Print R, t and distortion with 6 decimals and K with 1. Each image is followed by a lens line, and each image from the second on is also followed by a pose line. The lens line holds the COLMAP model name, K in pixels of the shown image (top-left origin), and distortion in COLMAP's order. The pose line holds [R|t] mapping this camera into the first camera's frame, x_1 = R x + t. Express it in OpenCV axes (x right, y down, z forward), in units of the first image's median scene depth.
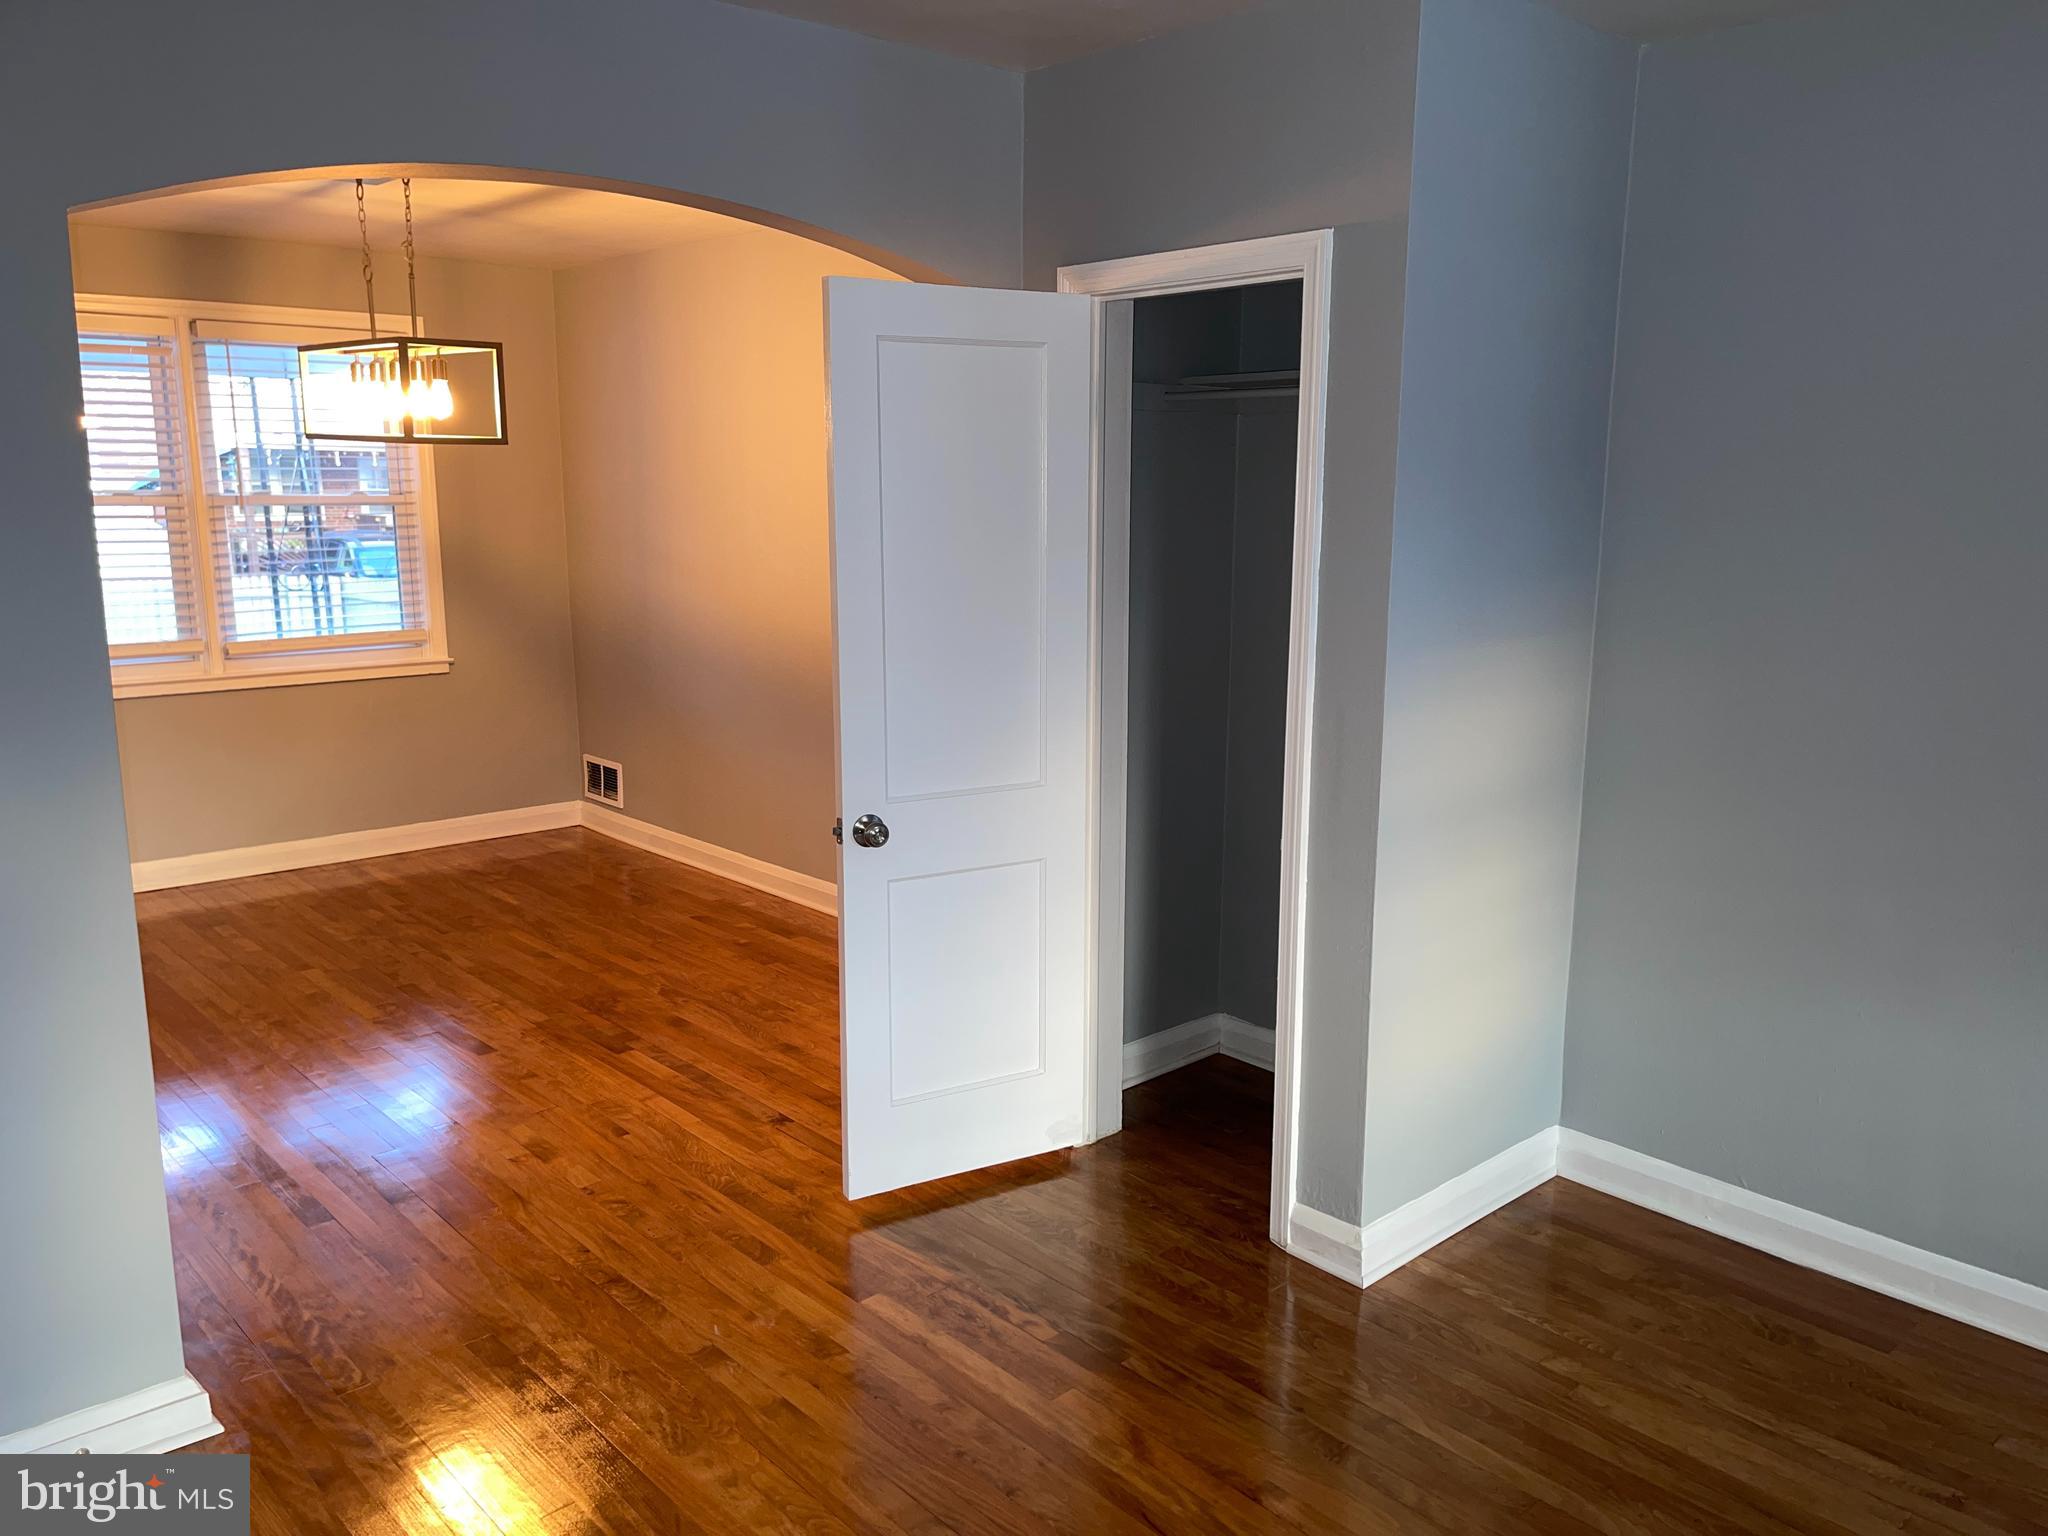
lens RADIAL K [[1553.8, 0, 1050.7], [0, 1553.8, 787.7], [0, 0, 1]] dist [0.075148, -0.088761]
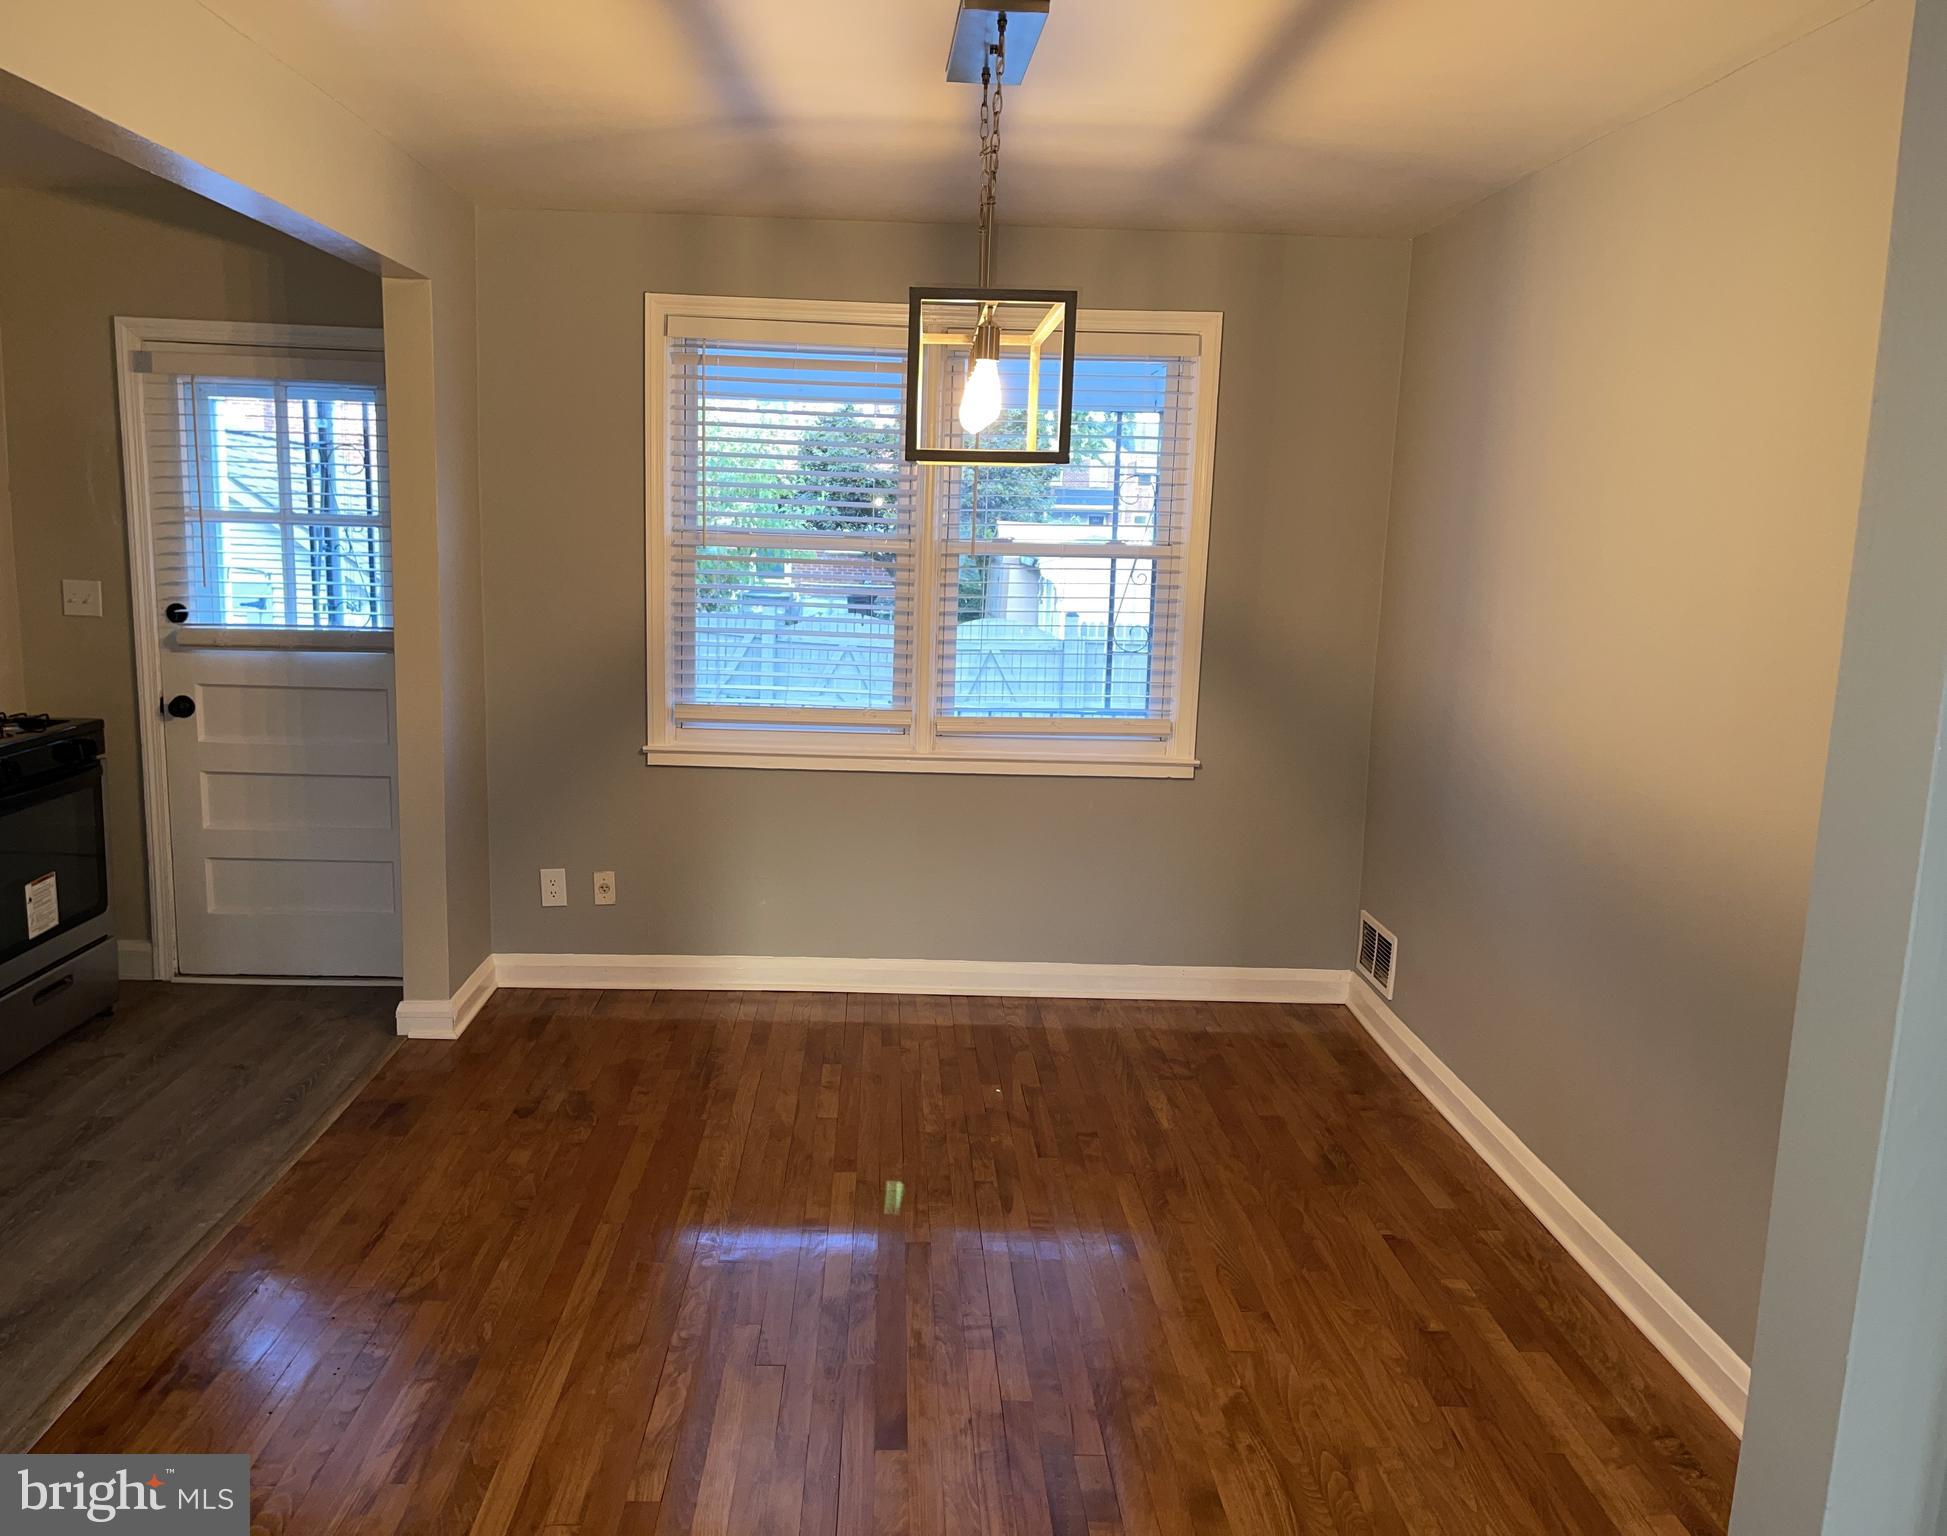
lens RADIAL K [[1547.7, 0, 936.3], [0, 1547.7, 783.0], [0, 0, 1]] dist [0.052893, -0.014905]
pose [[0.753138, 0.129530, -0.644985, 0.010474], [-0.154551, 0.987822, 0.017914, -0.082340], [0.639451, 0.086191, 0.763986, 0.430998]]
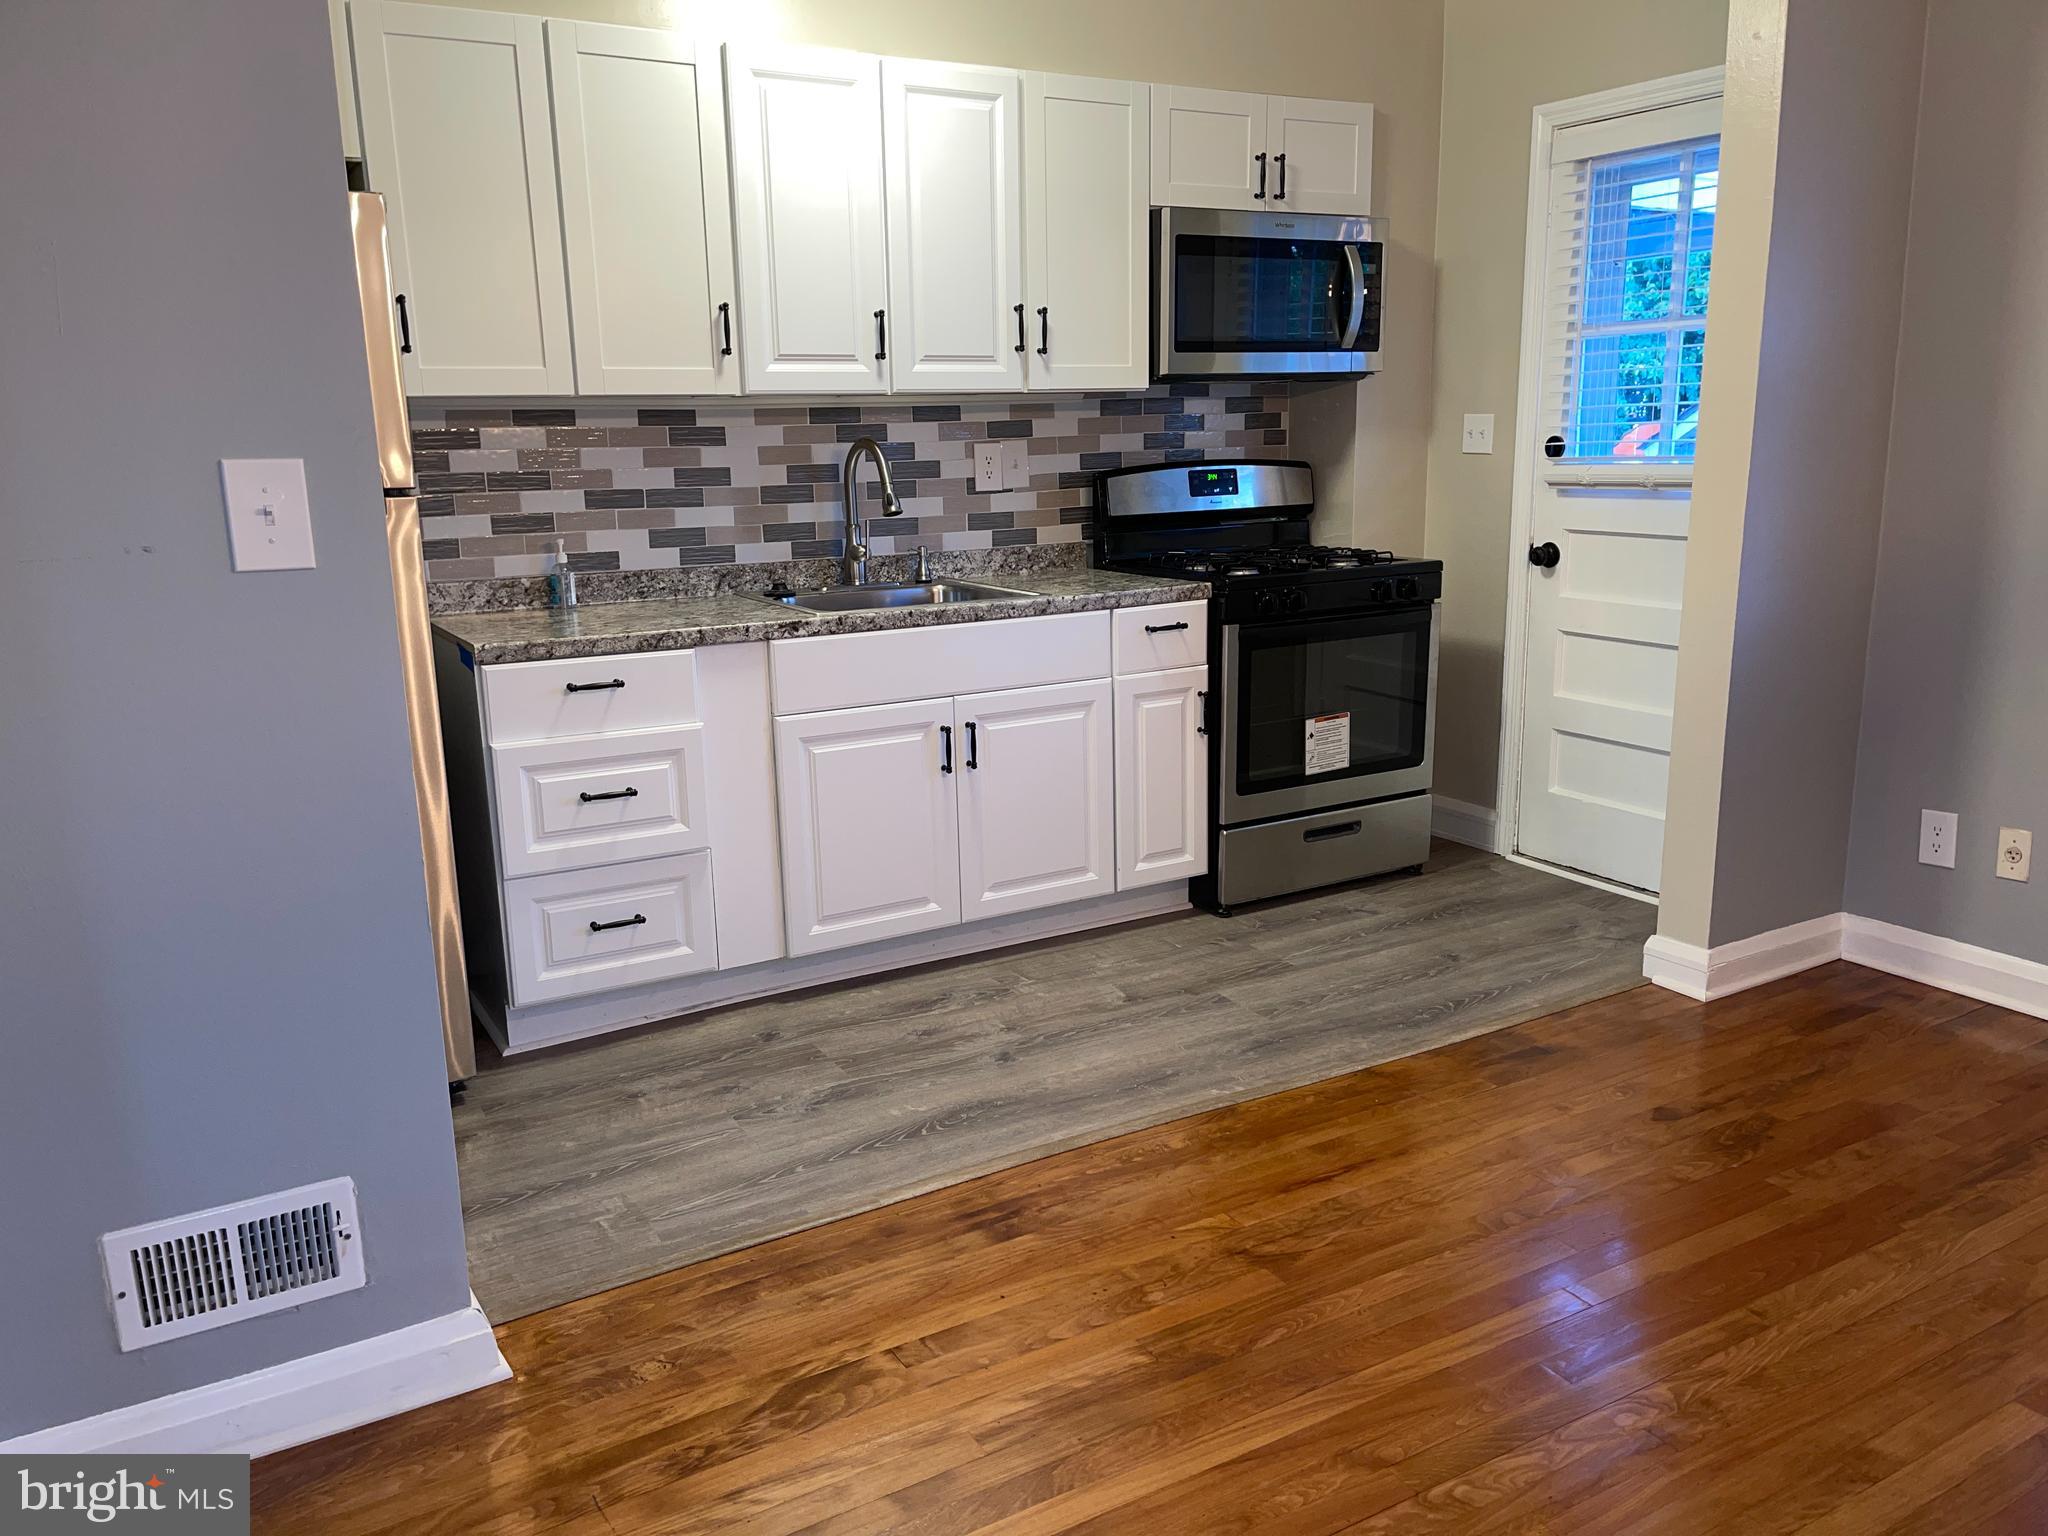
lens RADIAL K [[1553.8, 0, 1033.0], [0, 1553.8, 781.1], [0, 0, 1]] dist [0.075148, -0.088761]
pose [[-0.213695, 0.221269, -0.951512, -0.063859], [-0.171579, 0.950369, 0.259538, -0.095467], [0.961715, 0.218722, -0.165124, 0.750448]]
